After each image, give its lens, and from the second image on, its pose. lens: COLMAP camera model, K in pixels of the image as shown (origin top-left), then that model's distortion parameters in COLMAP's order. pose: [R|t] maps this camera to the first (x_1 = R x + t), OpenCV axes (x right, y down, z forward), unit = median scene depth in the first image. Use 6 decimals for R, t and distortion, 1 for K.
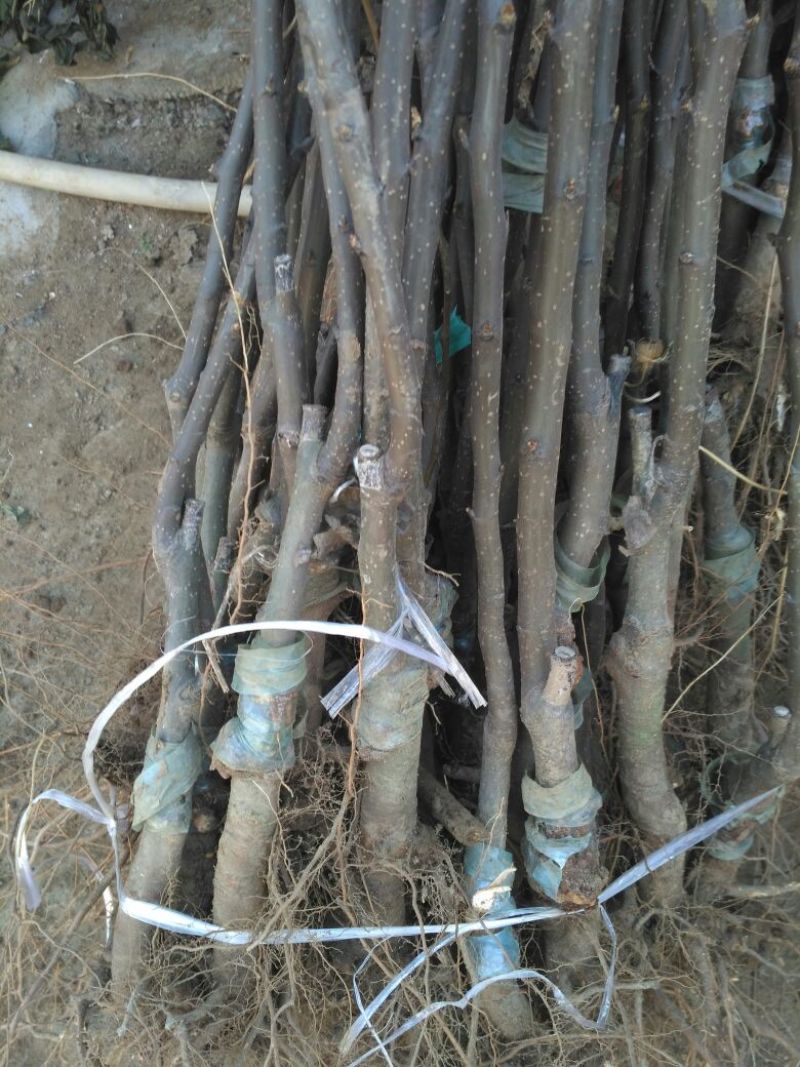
lens RADIAL K [[977.4, 0, 395.6], [0, 977.4, 529.8], [0, 0, 1]] dist [0.009181, 0.000000]
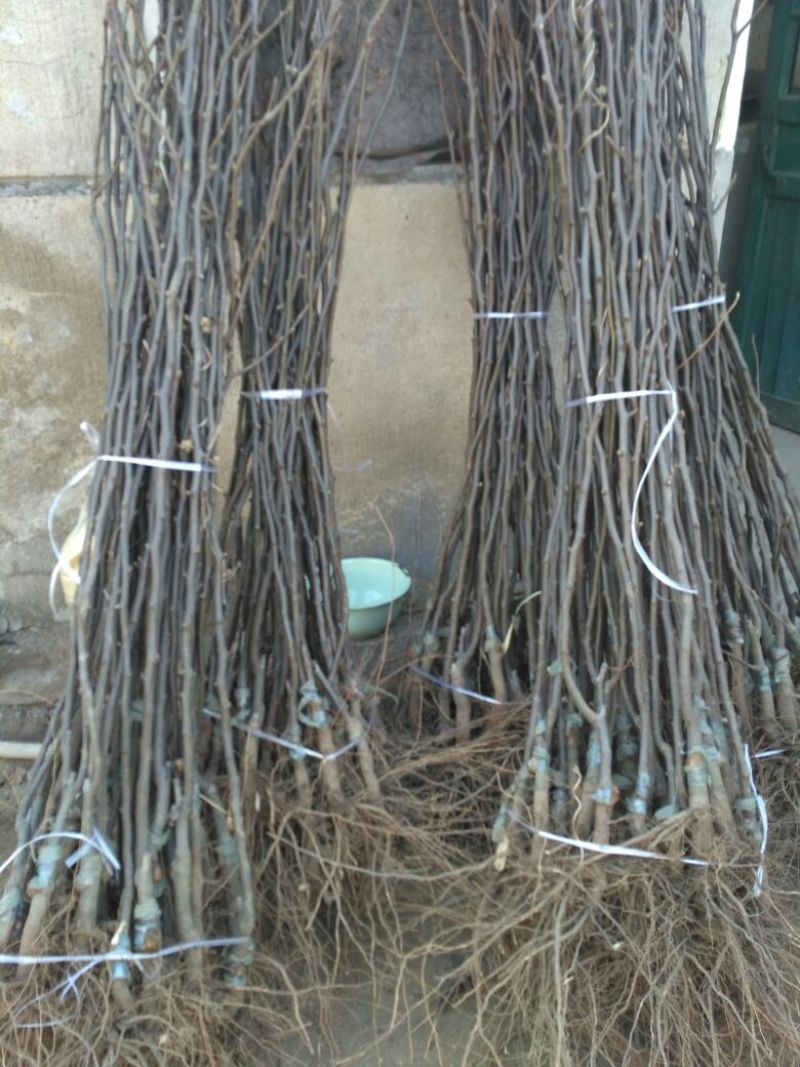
lens RADIAL K [[895.5, 0, 398.5], [0, 895.5, 536.9], [0, 0, 1]] dist [0.090408, -0.144107]
pose [[0.977789, 0.032214, 0.207100, 0.342009], [0.092102, 0.821559, -0.562635, 1.066948], [-0.188269, 0.569213, 0.800344, -2.225575]]
